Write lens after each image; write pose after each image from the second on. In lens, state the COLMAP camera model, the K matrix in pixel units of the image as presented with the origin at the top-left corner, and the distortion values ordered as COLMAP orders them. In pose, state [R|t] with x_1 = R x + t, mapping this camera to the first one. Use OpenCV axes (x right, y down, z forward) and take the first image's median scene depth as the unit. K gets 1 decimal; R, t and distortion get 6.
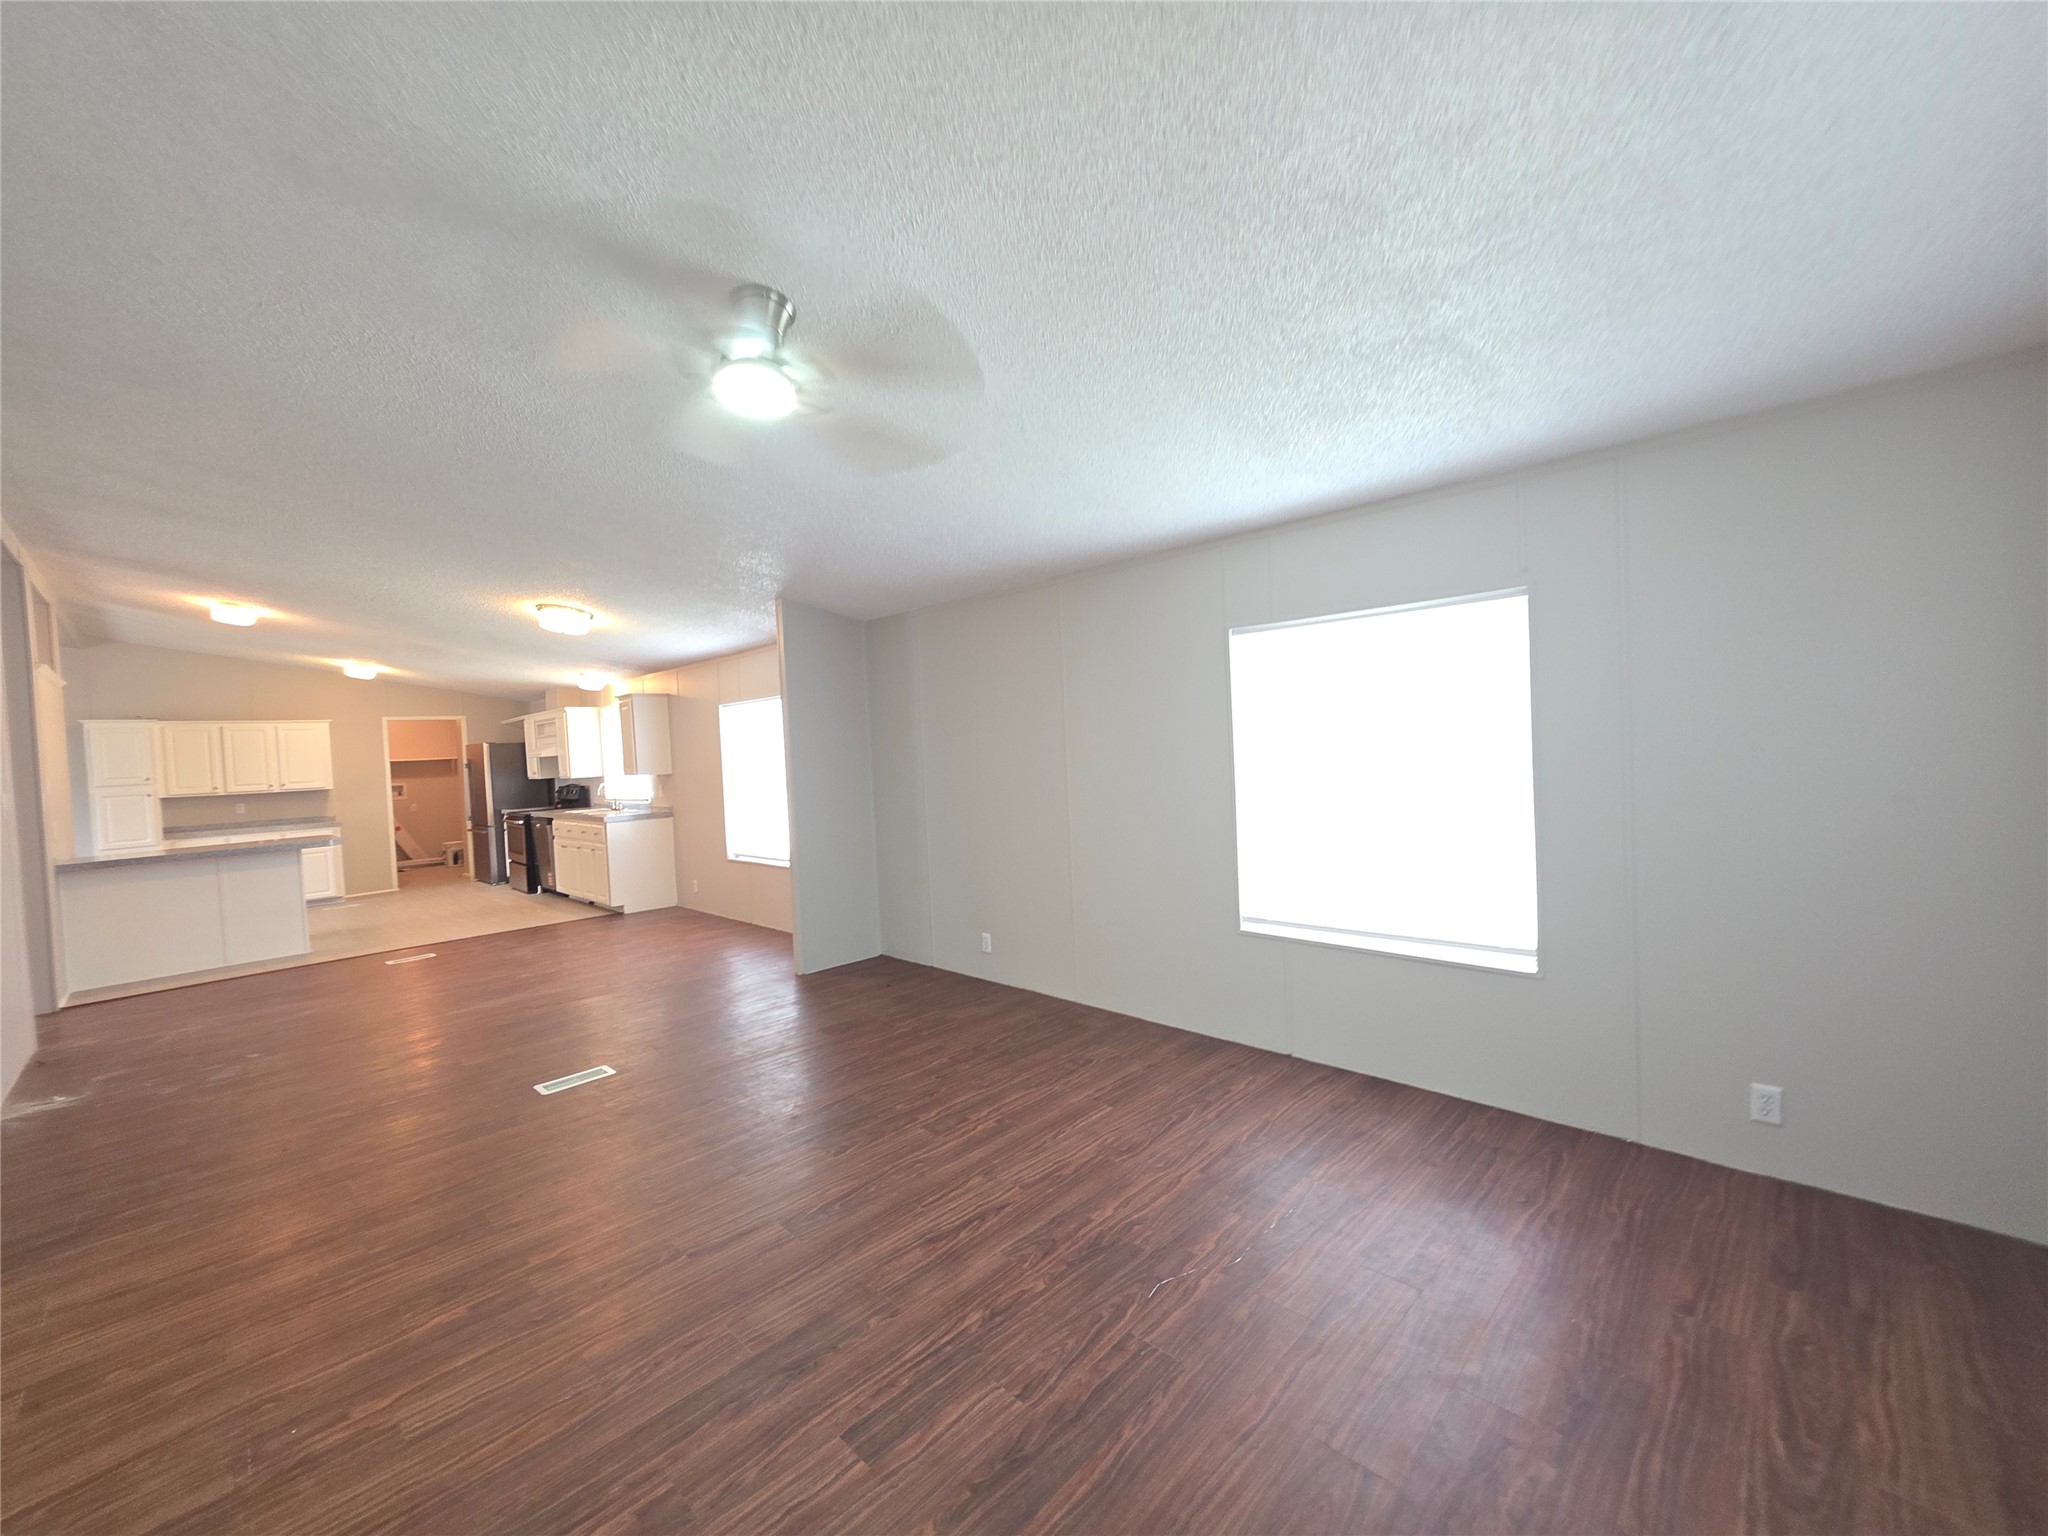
lens RADIAL K [[819.8, 0, 1018.0], [0, 819.8, 772.7], [0, 0, 1]] dist [0.001469, 0.000142]
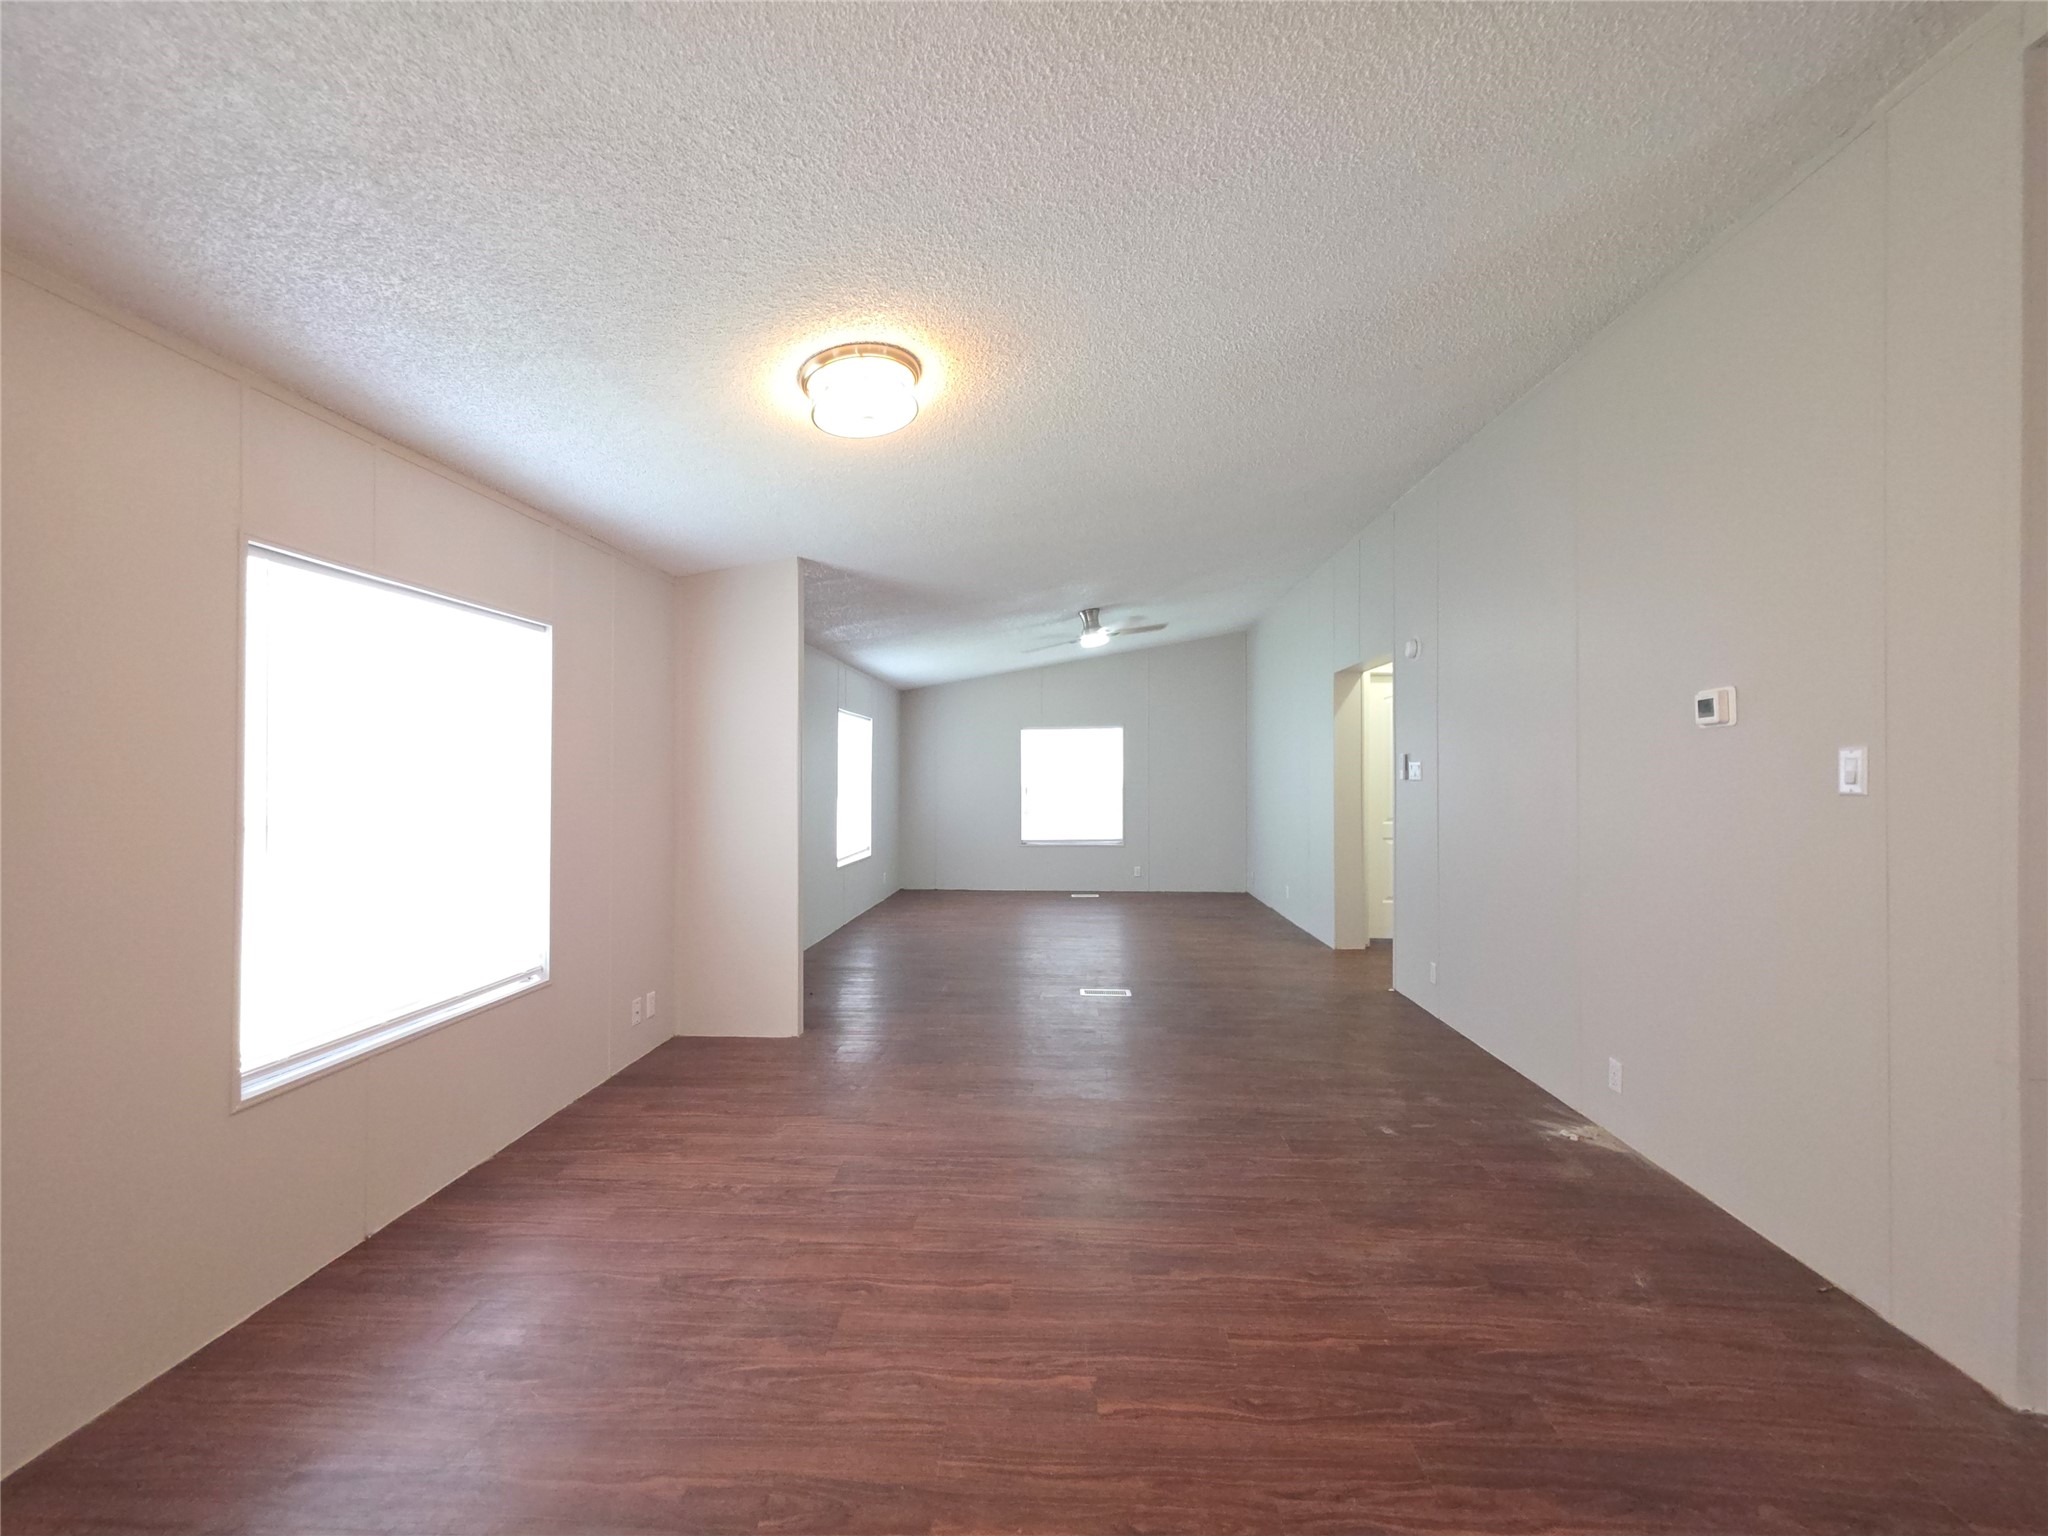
lens RADIAL K [[819.8, 0, 1023.3], [0, 819.8, 768.8], [0, 0, 1]] dist [0.001469, 0.000142]
pose [[-0.655955, 0.049874, 0.753150, -0.817769], [0.051486, 0.998447, -0.021276, 0.016638], [-0.753042, 0.024821, -0.657504, 1.094960]]
